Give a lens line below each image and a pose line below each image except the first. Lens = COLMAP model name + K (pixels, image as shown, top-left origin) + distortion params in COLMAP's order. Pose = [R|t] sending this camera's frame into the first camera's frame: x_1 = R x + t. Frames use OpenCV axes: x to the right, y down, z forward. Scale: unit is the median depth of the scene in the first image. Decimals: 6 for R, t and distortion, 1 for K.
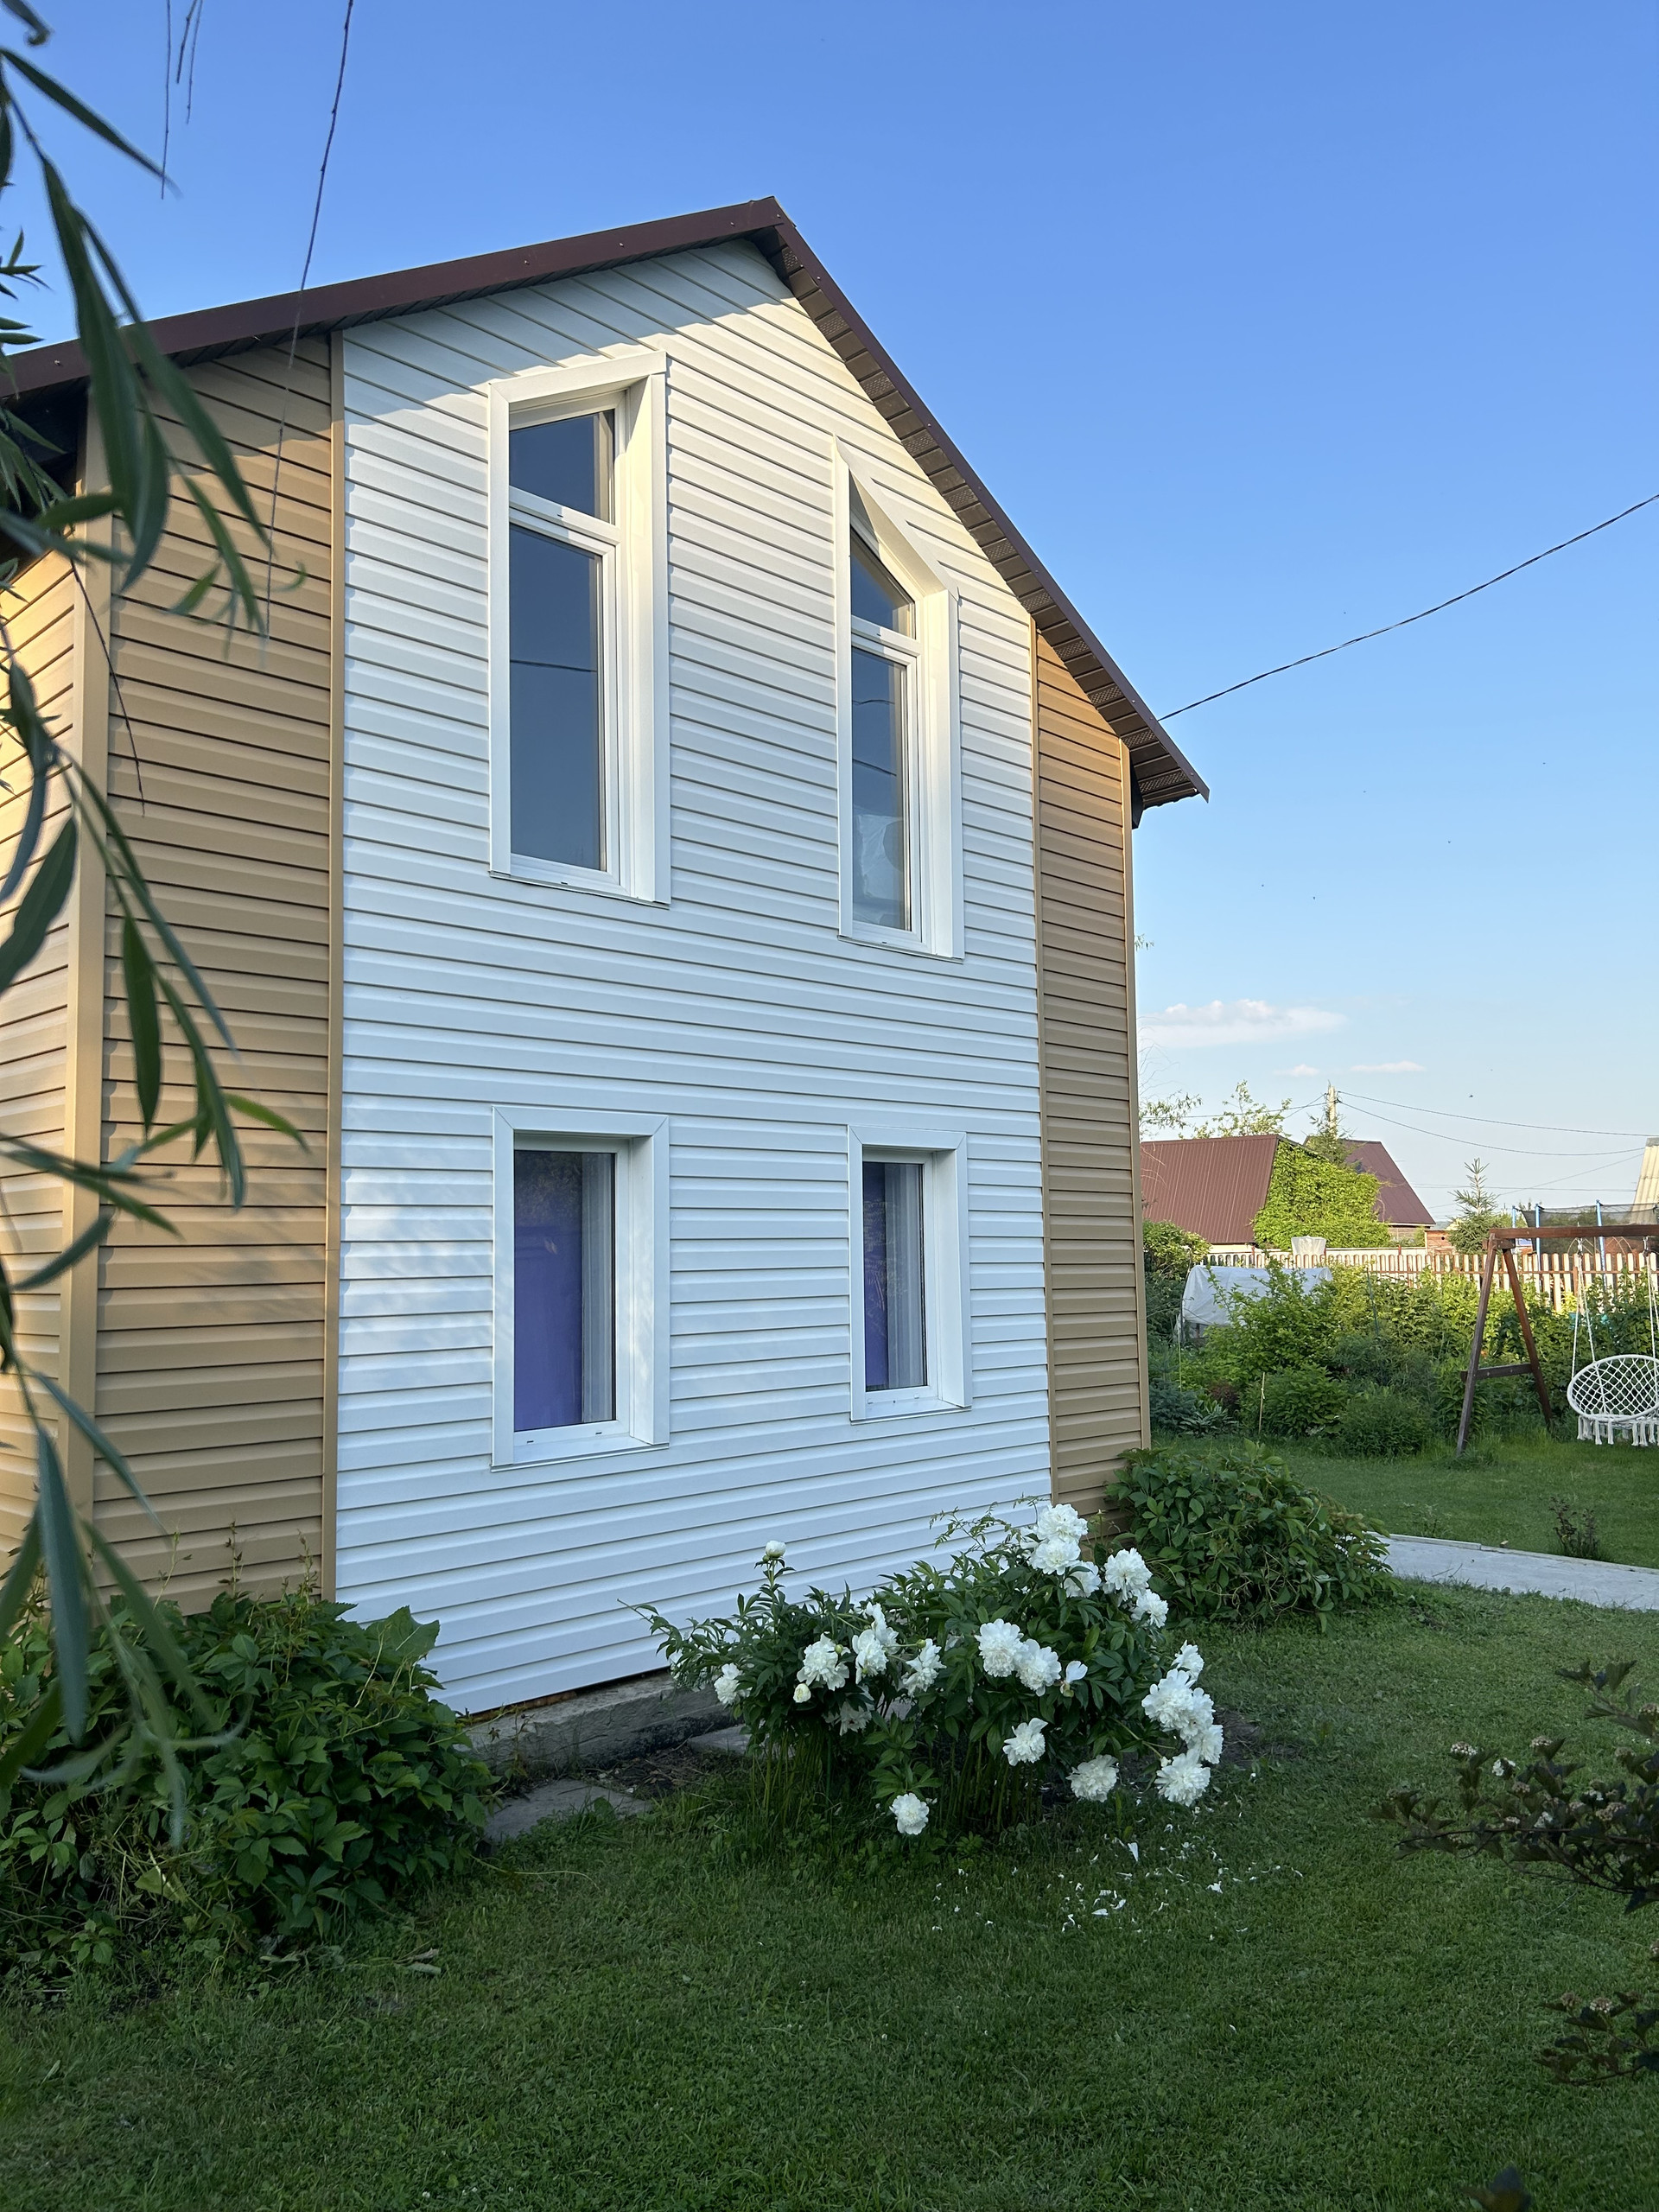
lens RADIAL K [[1660.9, 0, 837.8], [0, 1660.9, 1112.6], [0, 0, 1]] dist [0.036566, 0.000228]
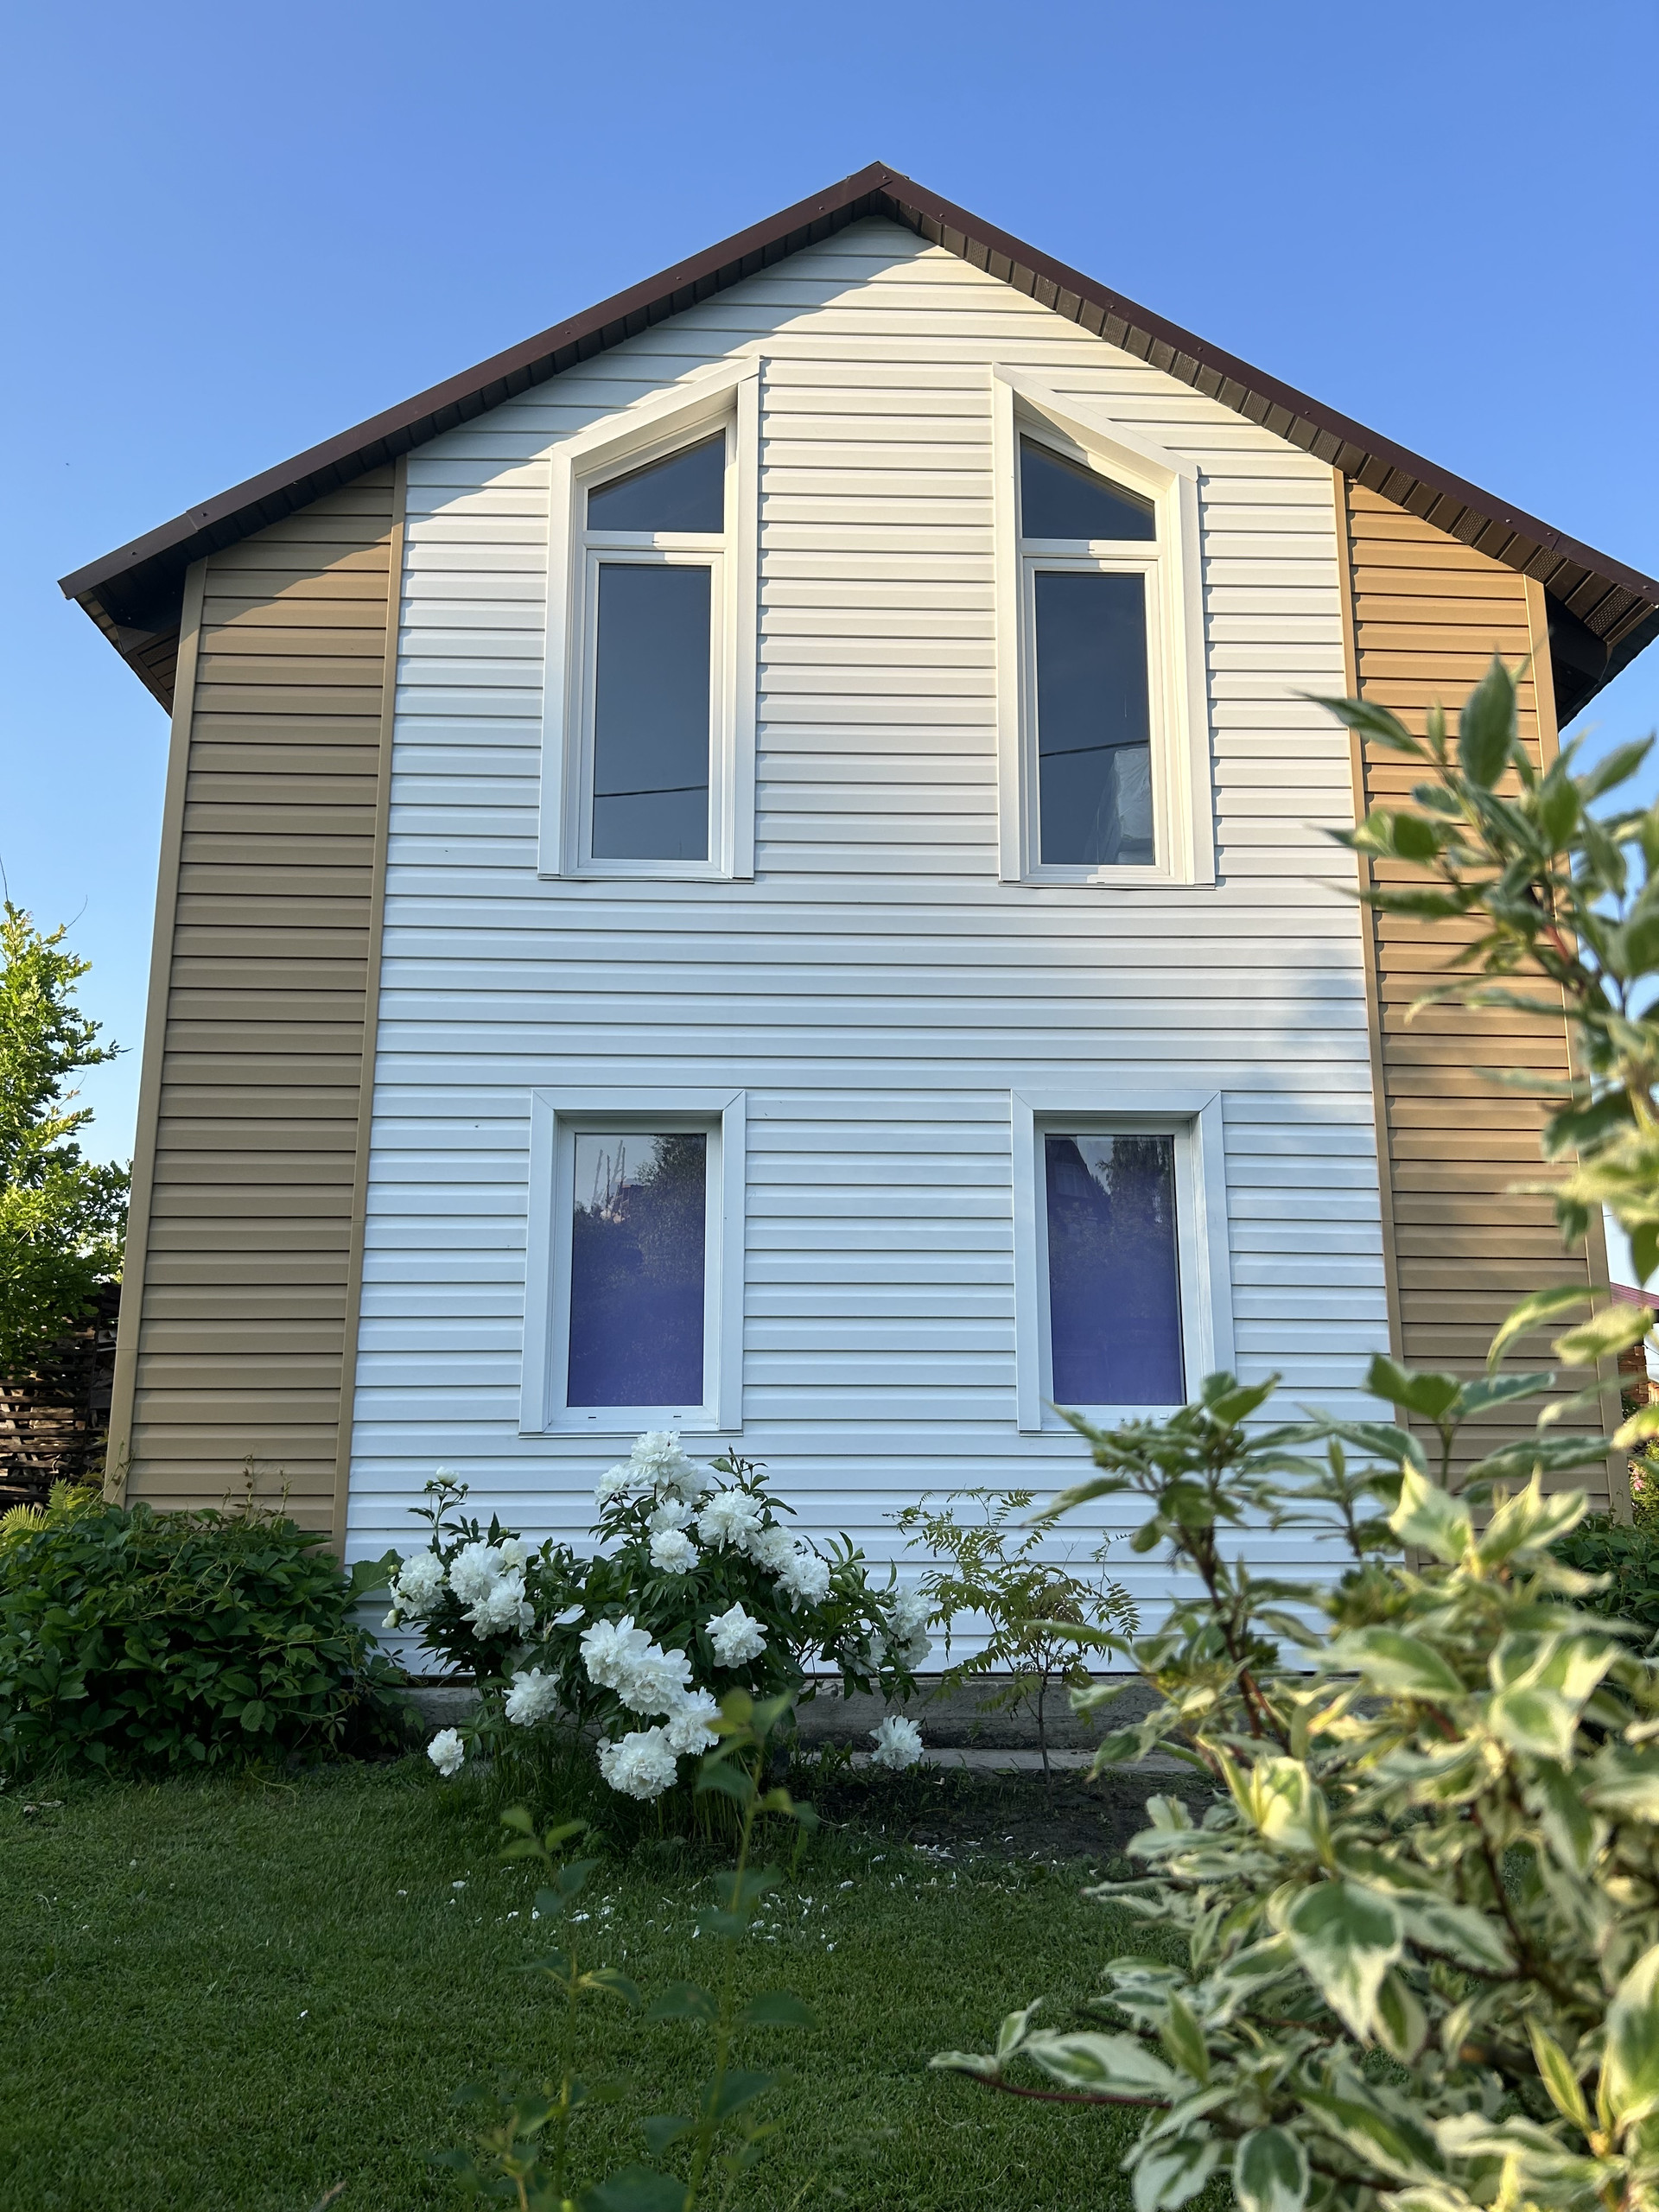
lens RADIAL K [[1660.9, 0, 835.9], [0, 1660.9, 1101.4], [0, 0, 1]] dist [0.036566, 0.000228]
pose [[0.730737, -0.126108, -0.670910, 0.568627], [0.048185, 0.989866, -0.133579, 0.136836], [0.680957, 0.065283, 0.729408, 0.323491]]
